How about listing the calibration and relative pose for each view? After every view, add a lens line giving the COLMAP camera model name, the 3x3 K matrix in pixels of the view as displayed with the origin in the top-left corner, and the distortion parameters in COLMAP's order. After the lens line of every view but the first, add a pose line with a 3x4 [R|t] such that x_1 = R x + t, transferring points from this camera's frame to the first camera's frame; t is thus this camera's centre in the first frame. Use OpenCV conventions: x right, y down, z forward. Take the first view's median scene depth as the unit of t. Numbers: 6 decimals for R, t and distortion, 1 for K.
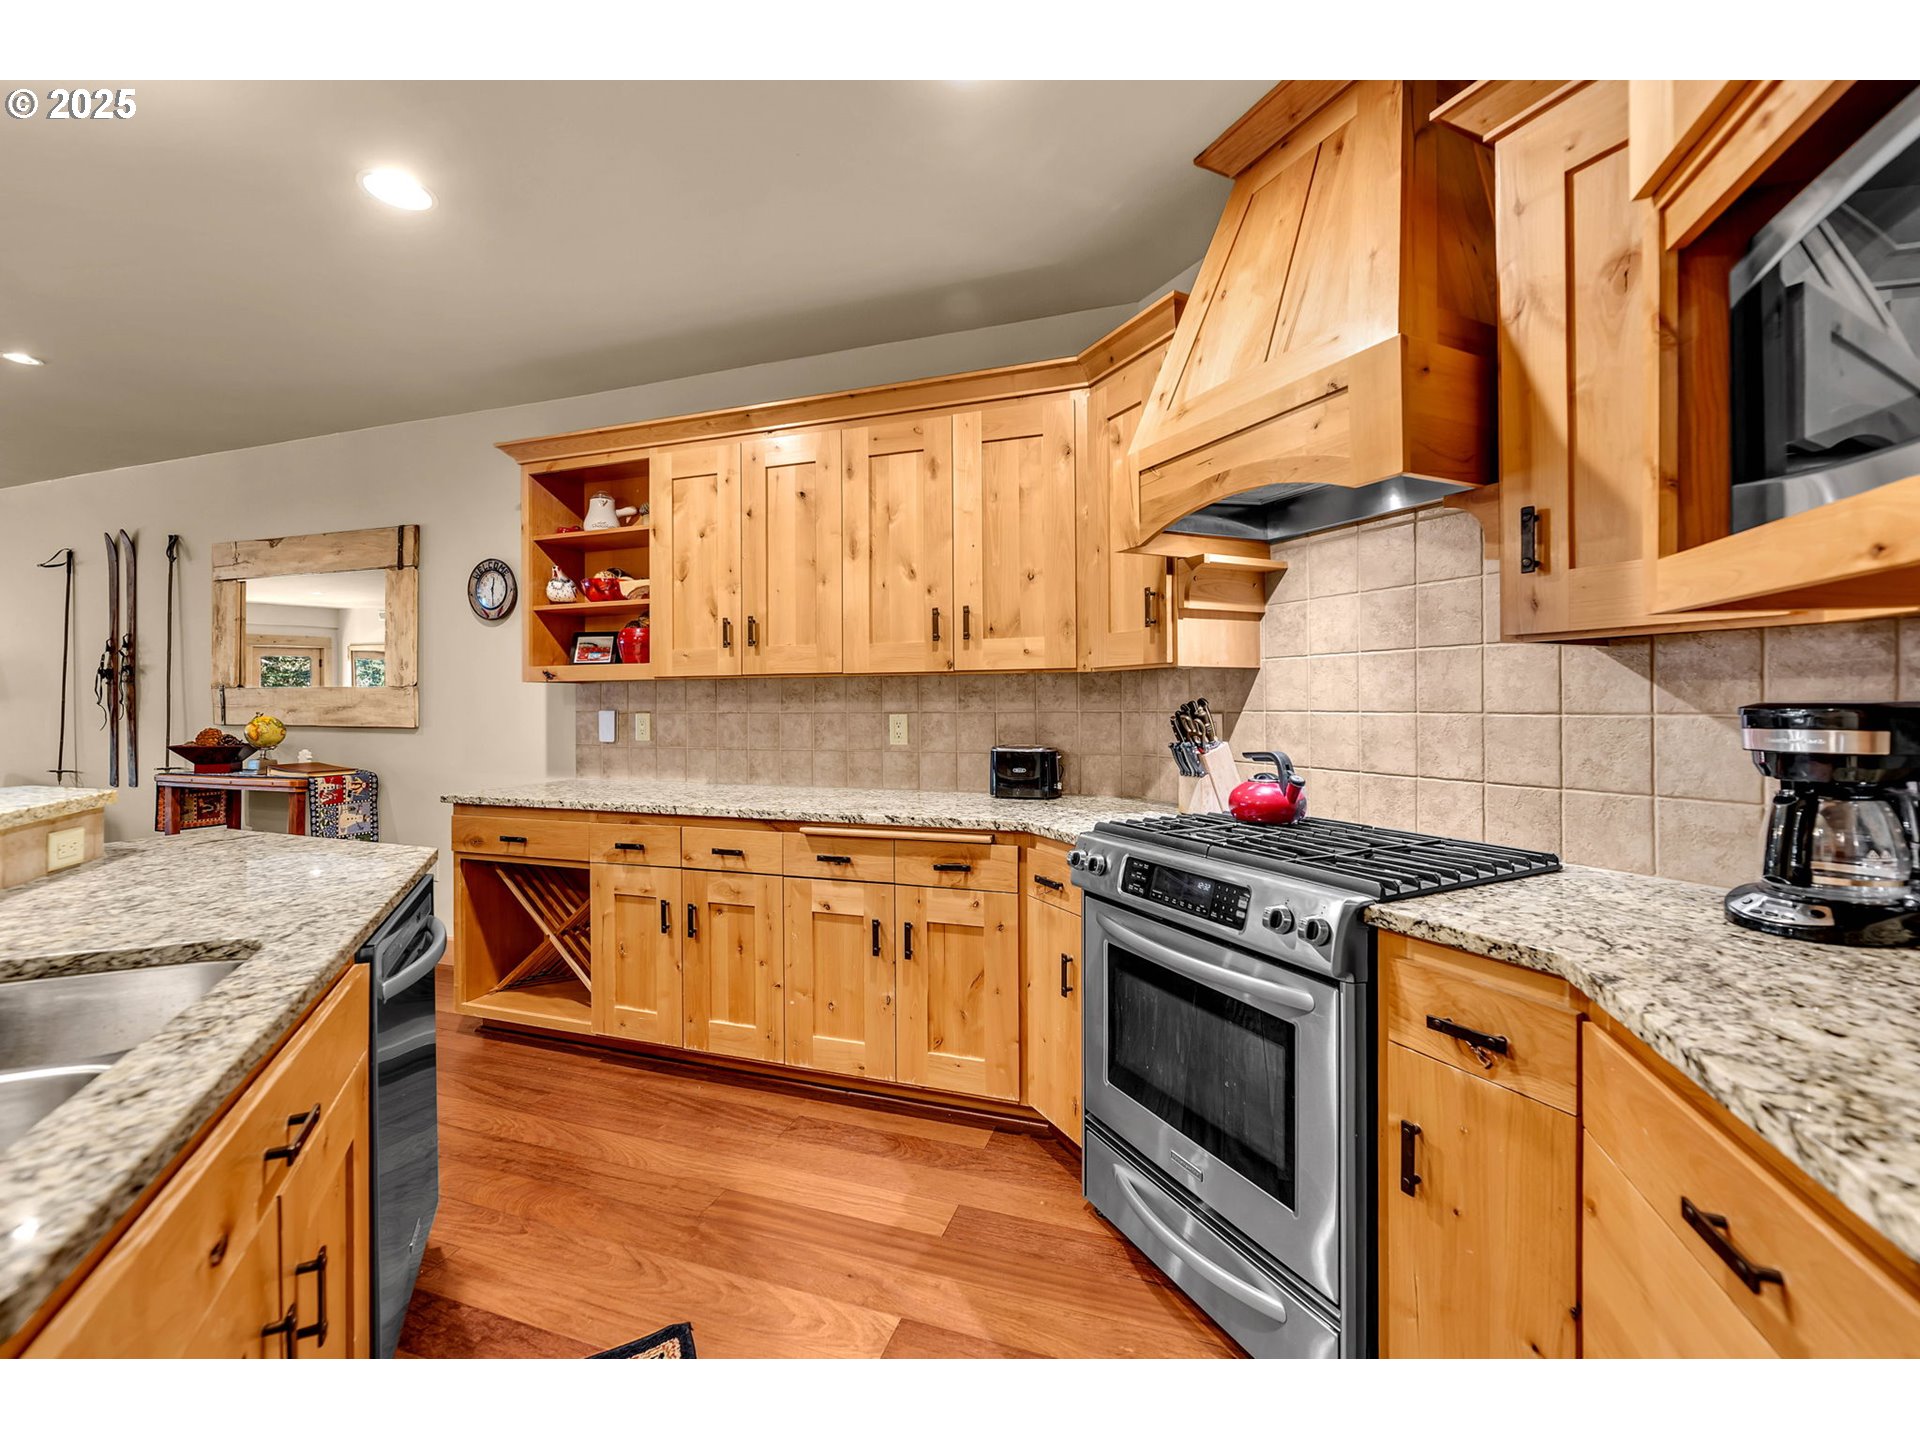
lens RADIAL K [[803.6, 0, 943.0], [0, 803.6, 710.7], [0, 0, 1]] dist [-0.003164, -0.000071]
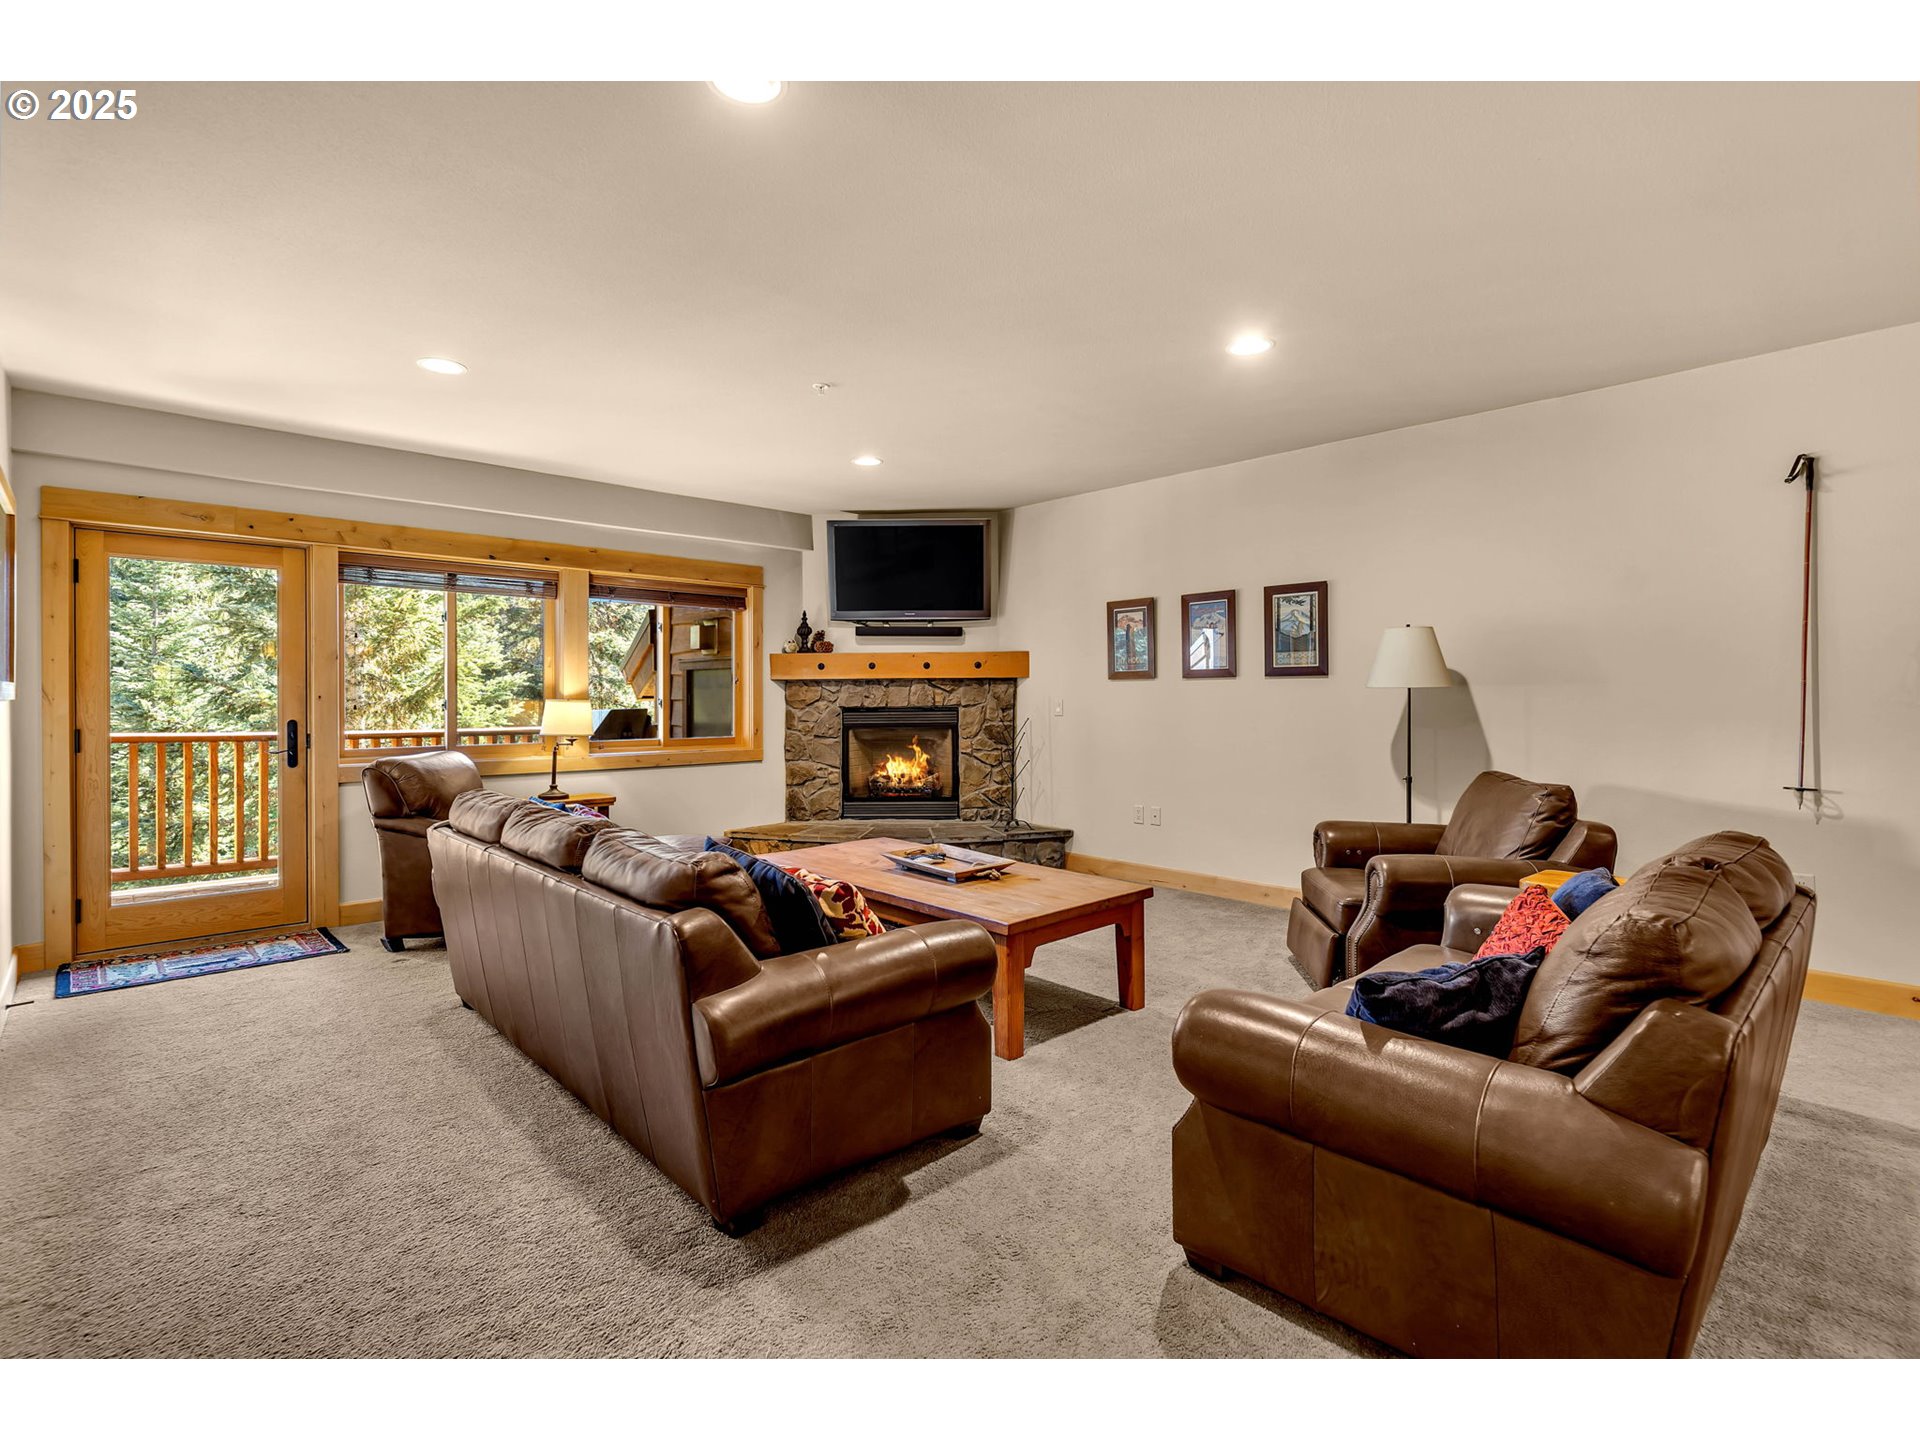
lens RADIAL K [[907.2, 0, 957.3], [0, 907.2, 704.4], [0, 0, 1]] dist [0.000442, 0.000311]
pose [[0.886301, 0.005822, -0.463074, -2.763599], [-0.003964, 0.999980, 0.004984, 0.009233], [0.463093, -0.002582, 0.886306, 0.023436]]
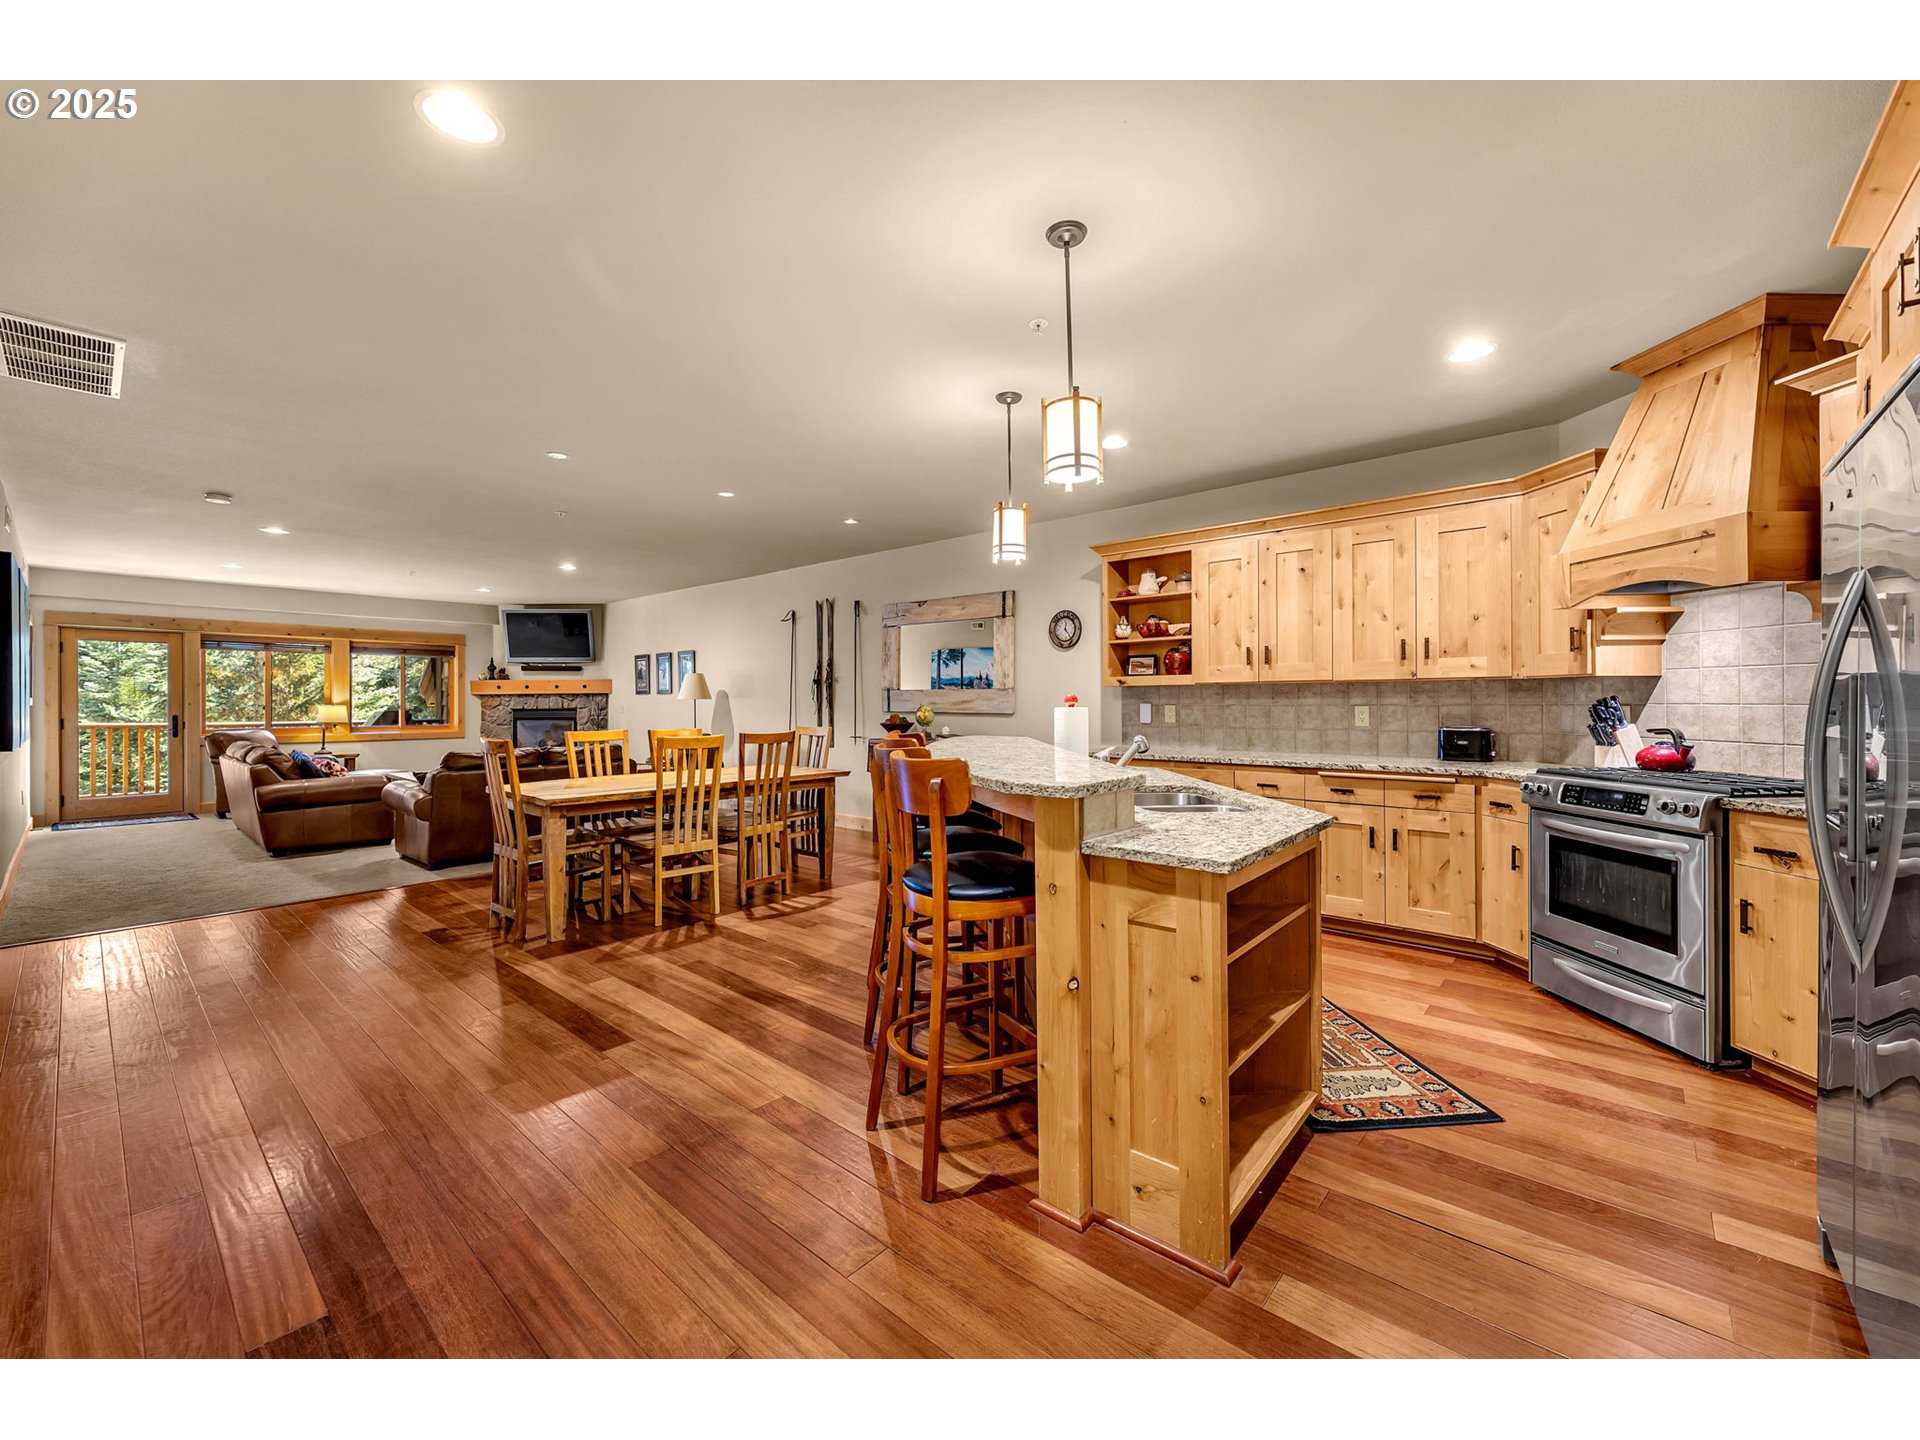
lens RADIAL K [[764.8, 0, 954.6], [0, 764.8, 705.6], [0, 0, 1]] dist [0.001840, 0.000248]
pose [[0.926995, 0.002078, -0.375068, -0.294500], [-0.001717, 0.999998, 0.001297, 0.003944], [0.375070, -0.000558, 0.926996, -0.824803]]
